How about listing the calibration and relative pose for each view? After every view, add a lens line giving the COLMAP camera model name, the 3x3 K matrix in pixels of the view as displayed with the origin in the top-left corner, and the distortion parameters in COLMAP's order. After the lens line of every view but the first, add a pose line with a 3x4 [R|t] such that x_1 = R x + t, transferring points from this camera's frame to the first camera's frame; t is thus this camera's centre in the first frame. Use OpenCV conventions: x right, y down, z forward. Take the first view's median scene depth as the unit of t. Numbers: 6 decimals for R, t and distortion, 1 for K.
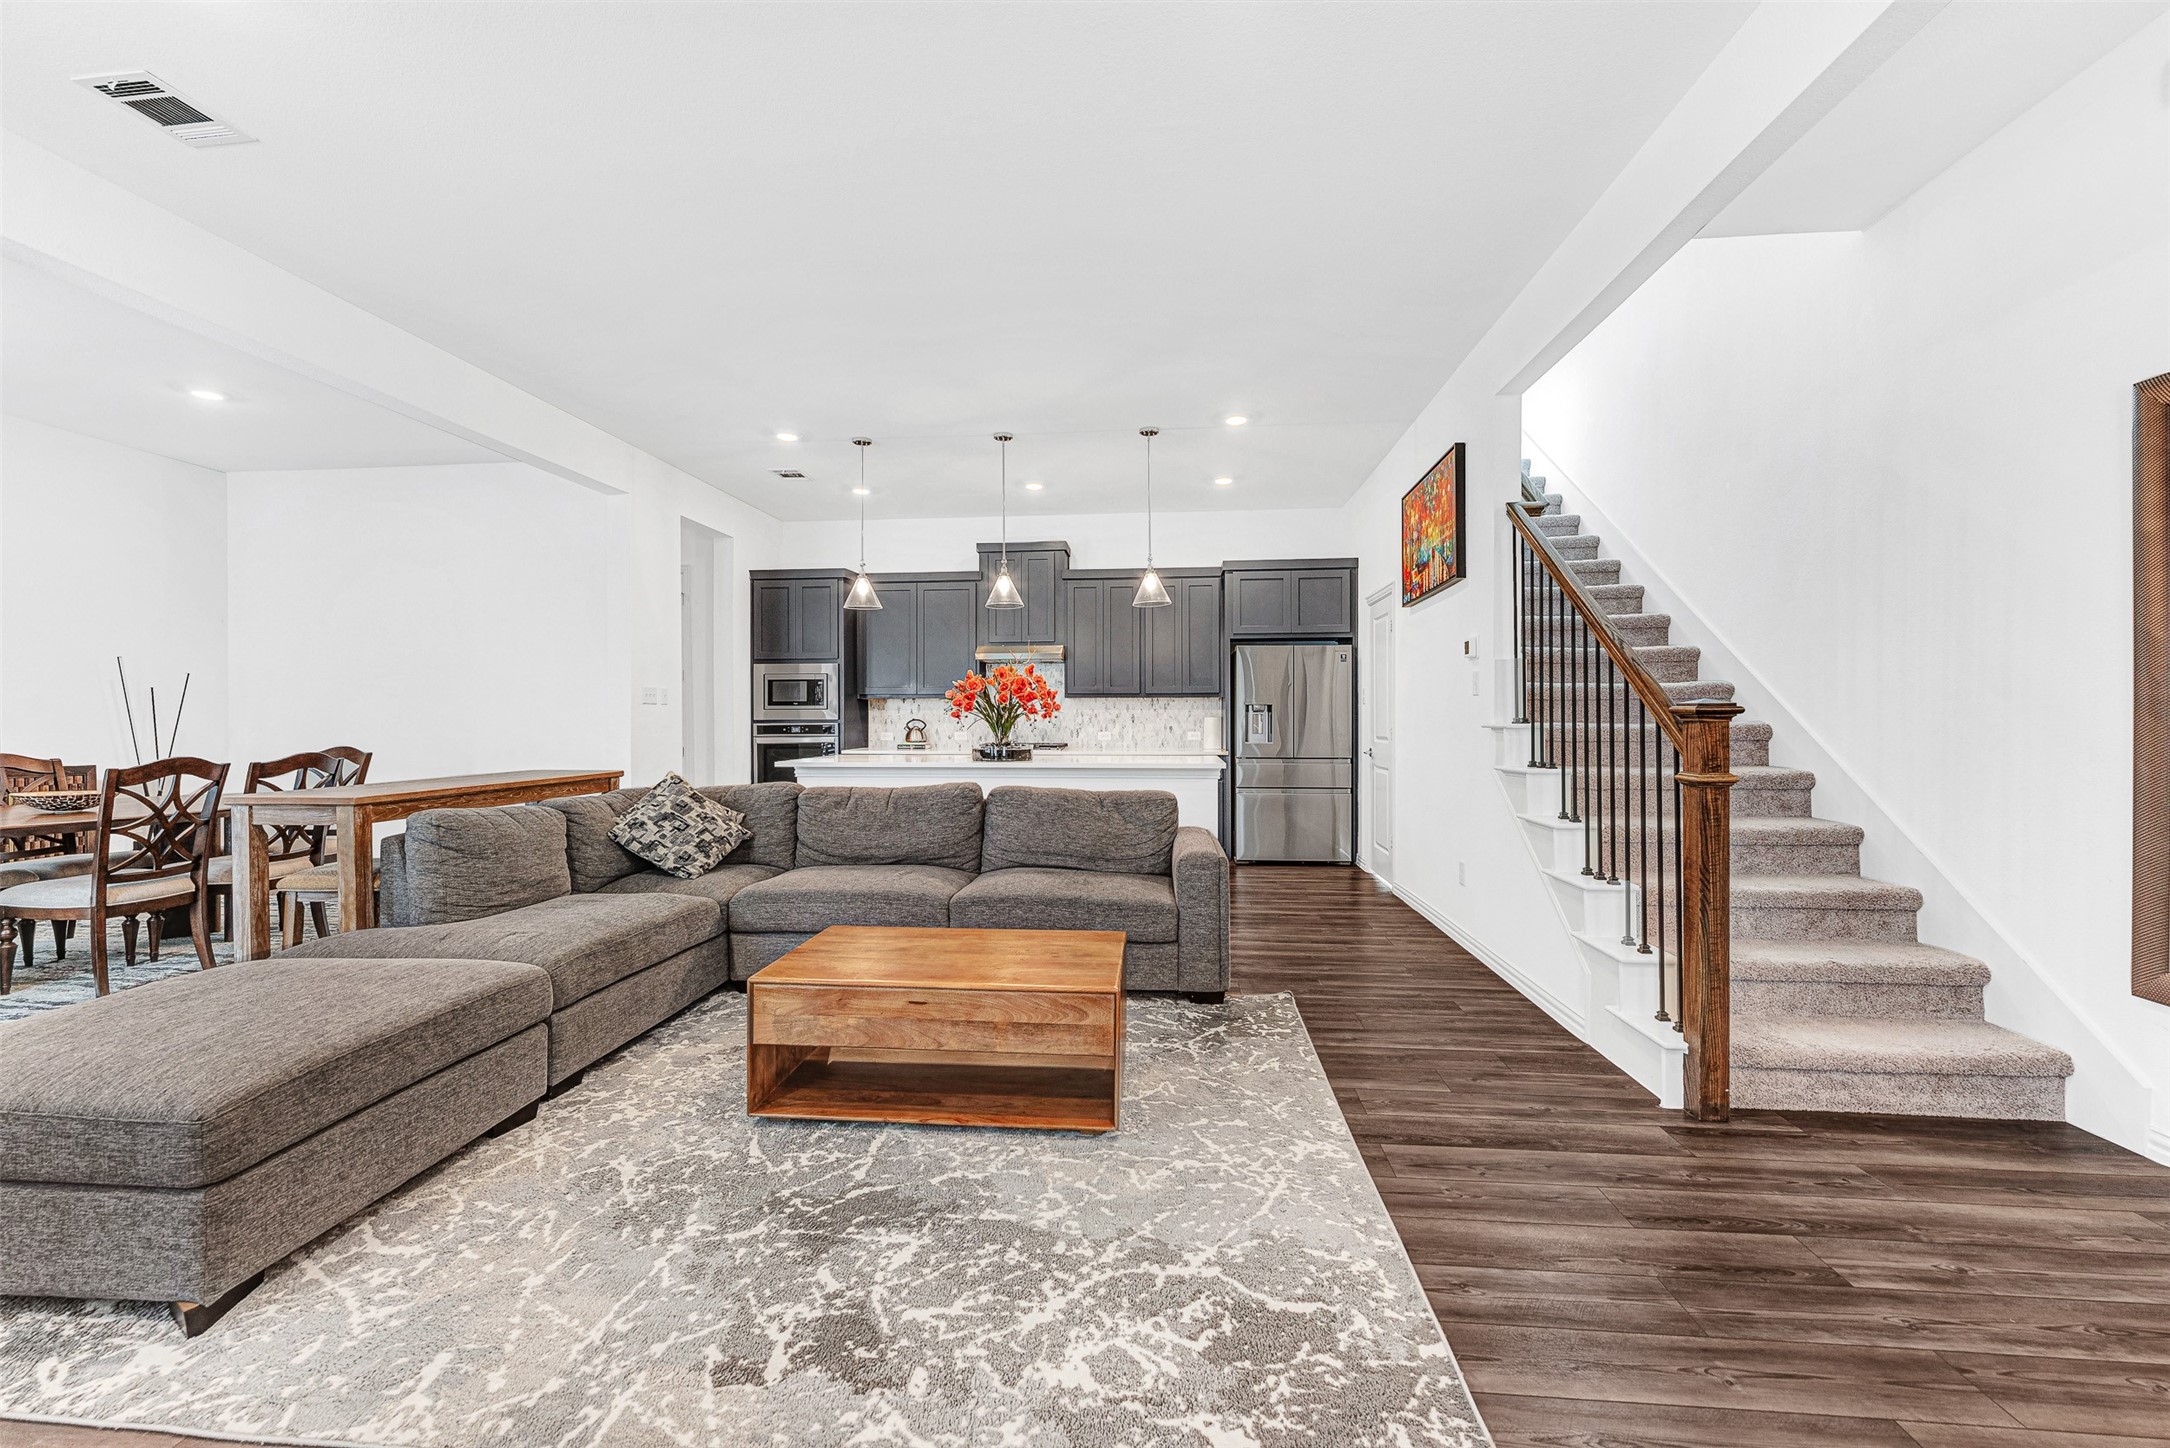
lens RADIAL K [[860.2, 0, 1085.0], [0, 860.2, 724.0], [0, 0, 1]] dist [-0.001070, -0.000092]
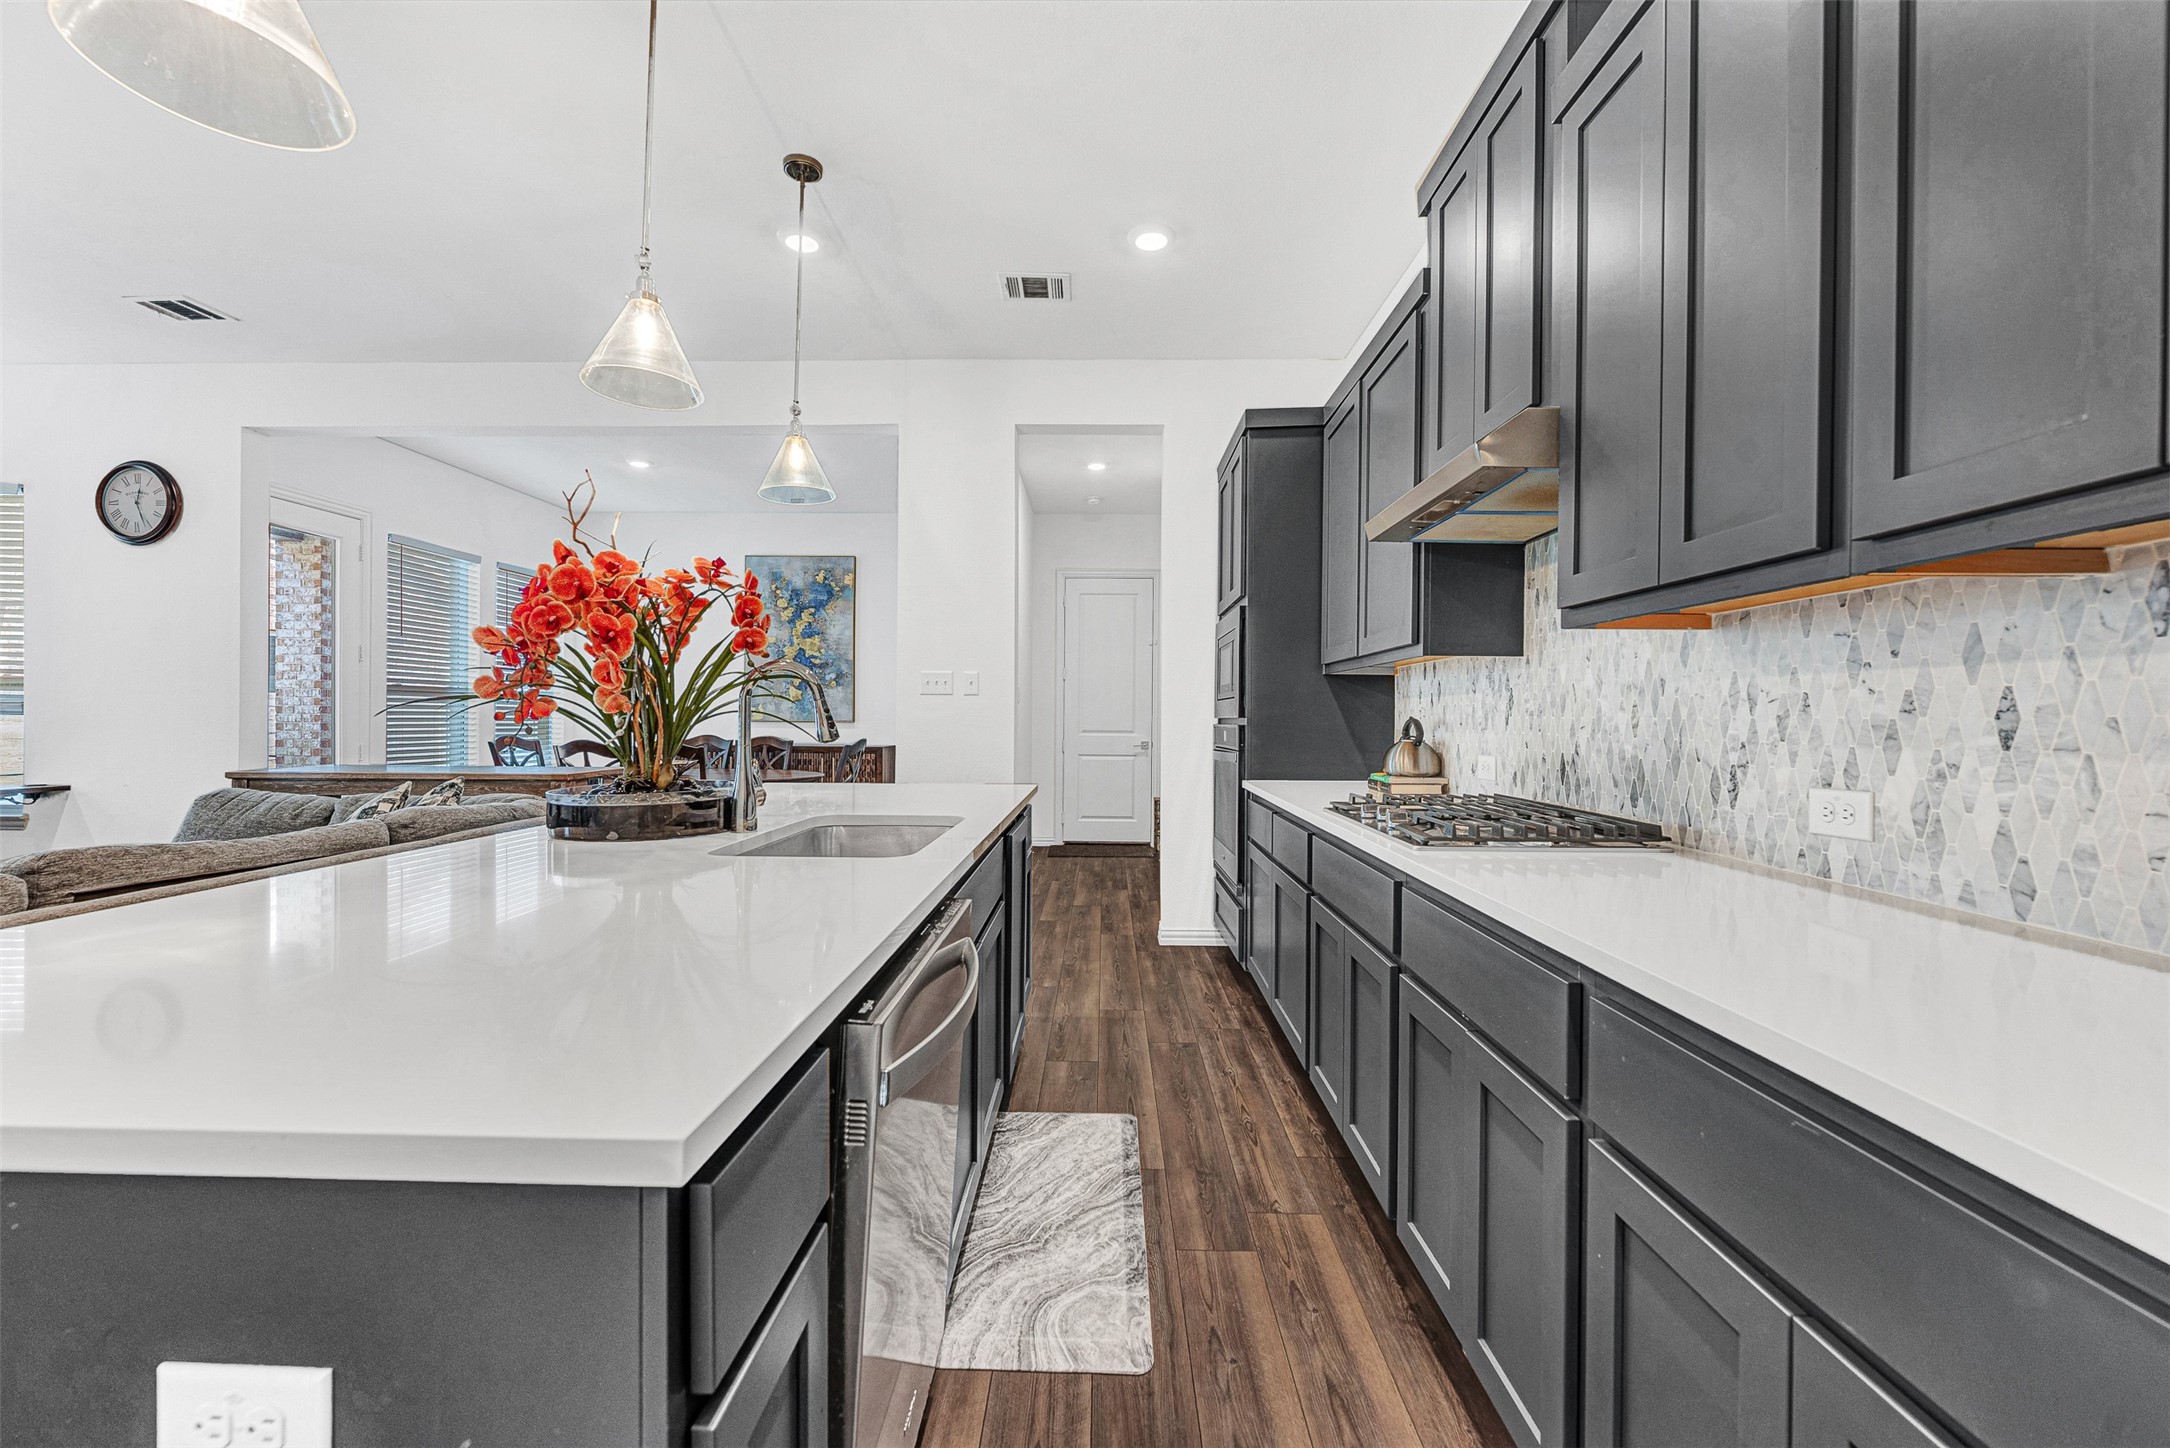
lens RADIAL K [[885.8, 0, 1074.3], [0, 885.8, 723.5], [0, 0, 1]] dist [-0.001701, -0.000388]
pose [[0.071351, 0.009763, -0.997404, 0.294924], [-0.012769, 0.999879, 0.008874, -0.007041], [0.997370, 0.012102, 0.071467, 1.185035]]
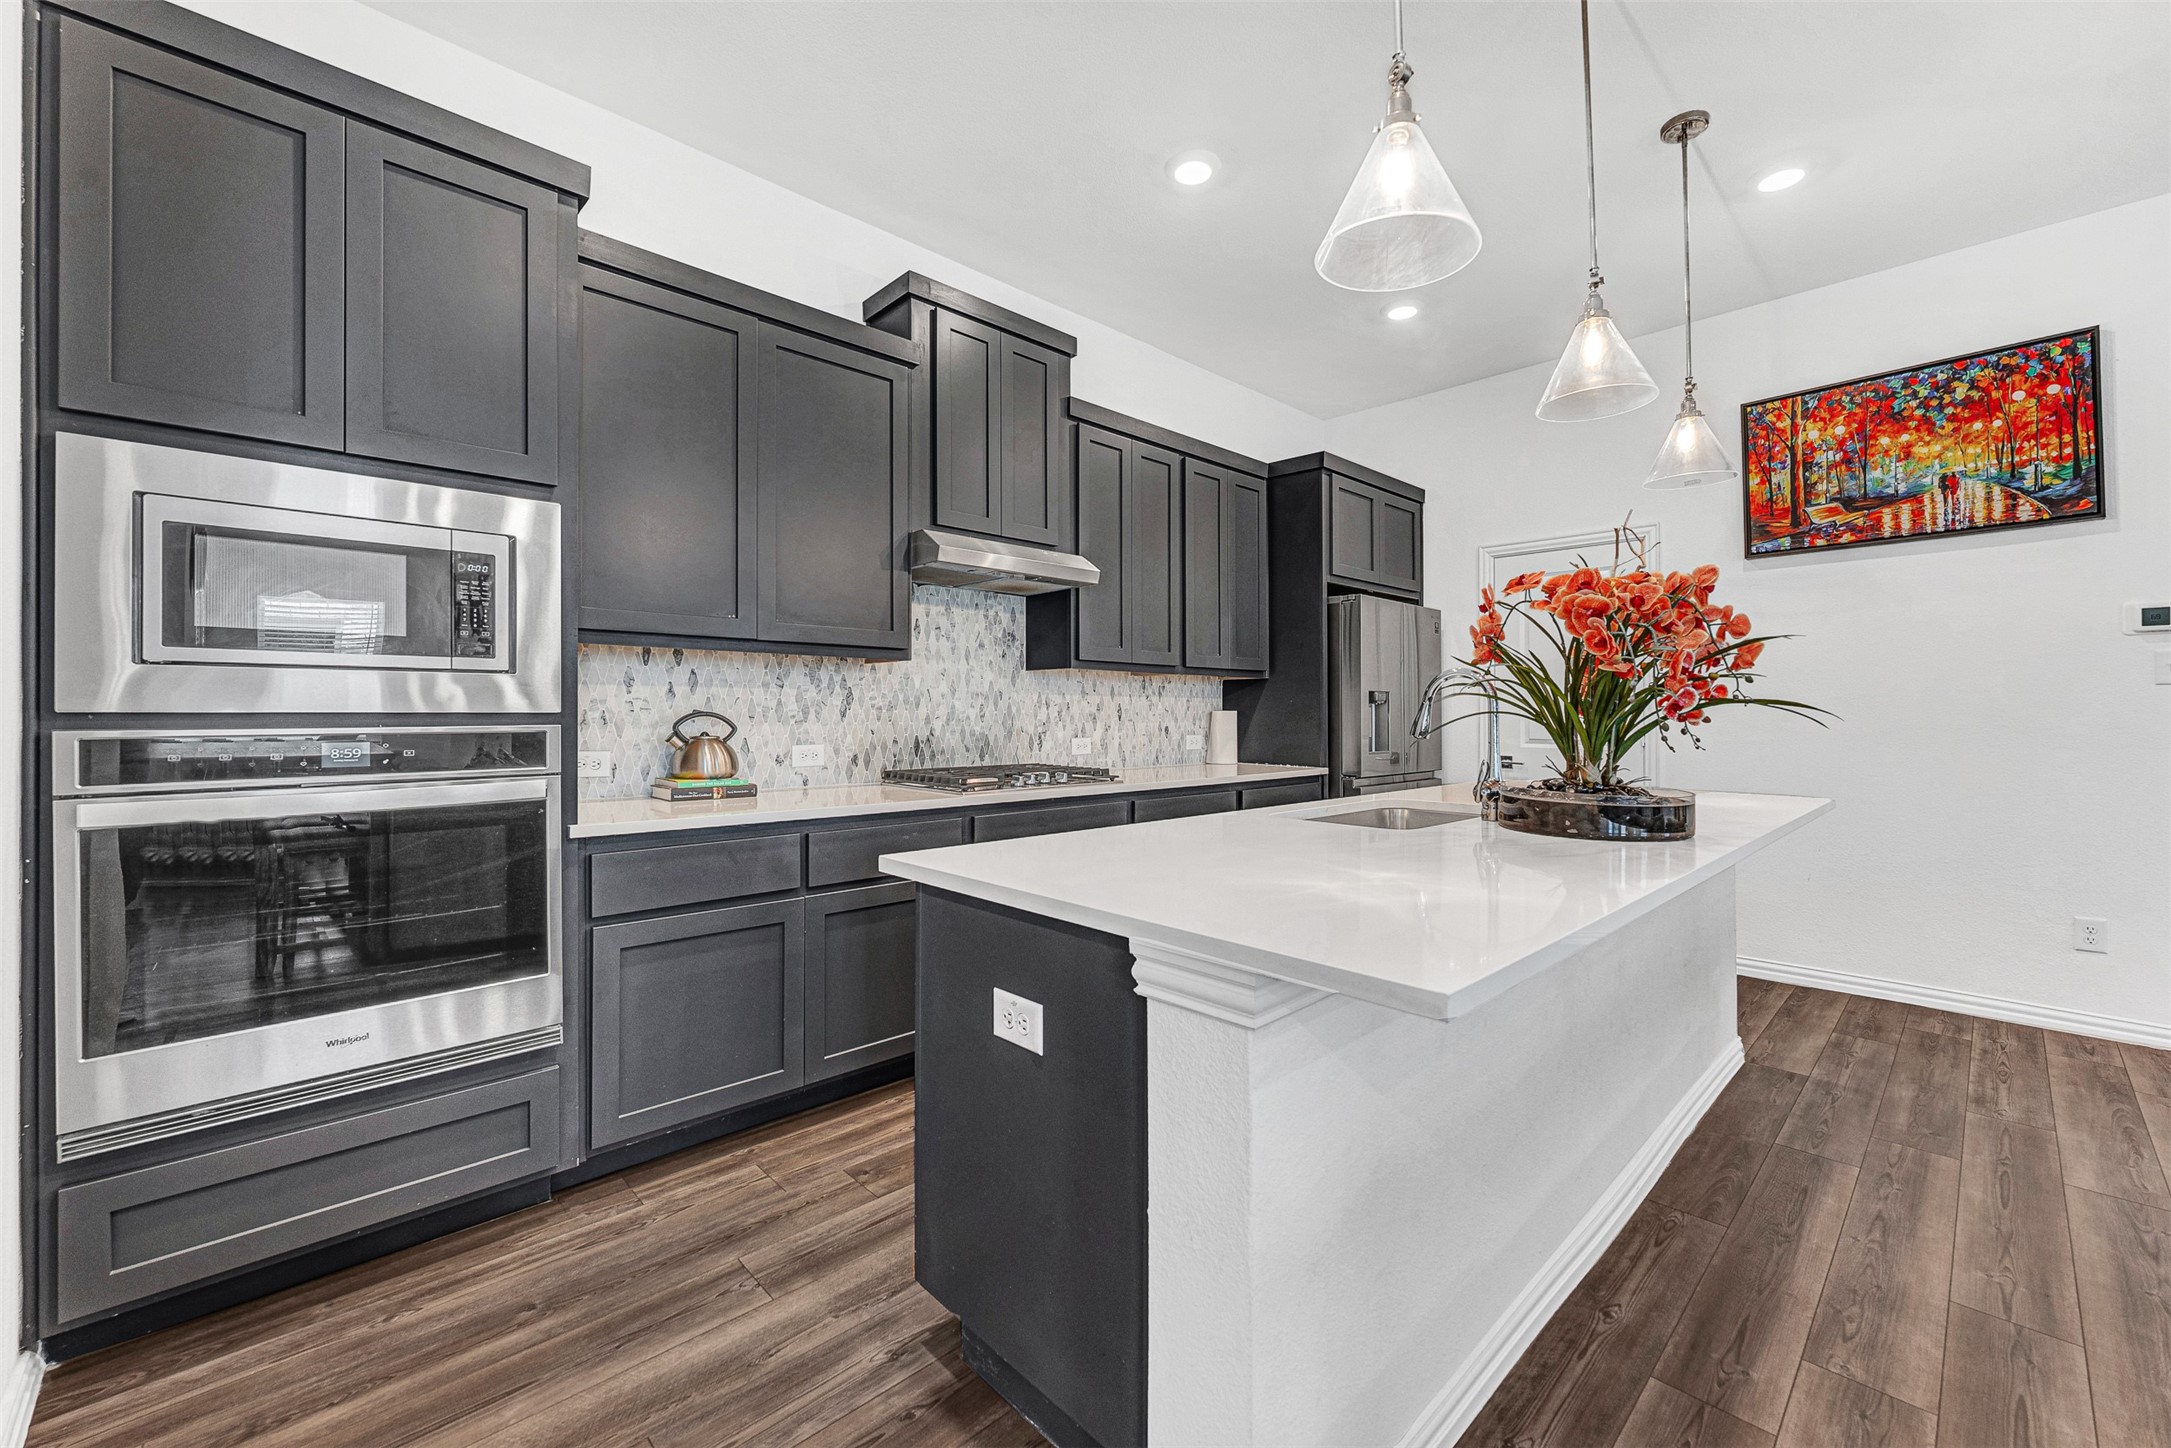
lens RADIAL K [[879.1, 0, 1073.3], [0, 879.1, 703.6], [0, 0, 1]] dist [-0.001113, 0.000001]
pose [[0.650940, 0.011289, 0.759045, -0.536168], [-0.000023, 0.999890, -0.014852, -0.005330], [-0.759129, 0.009650, 0.650868, 0.953956]]
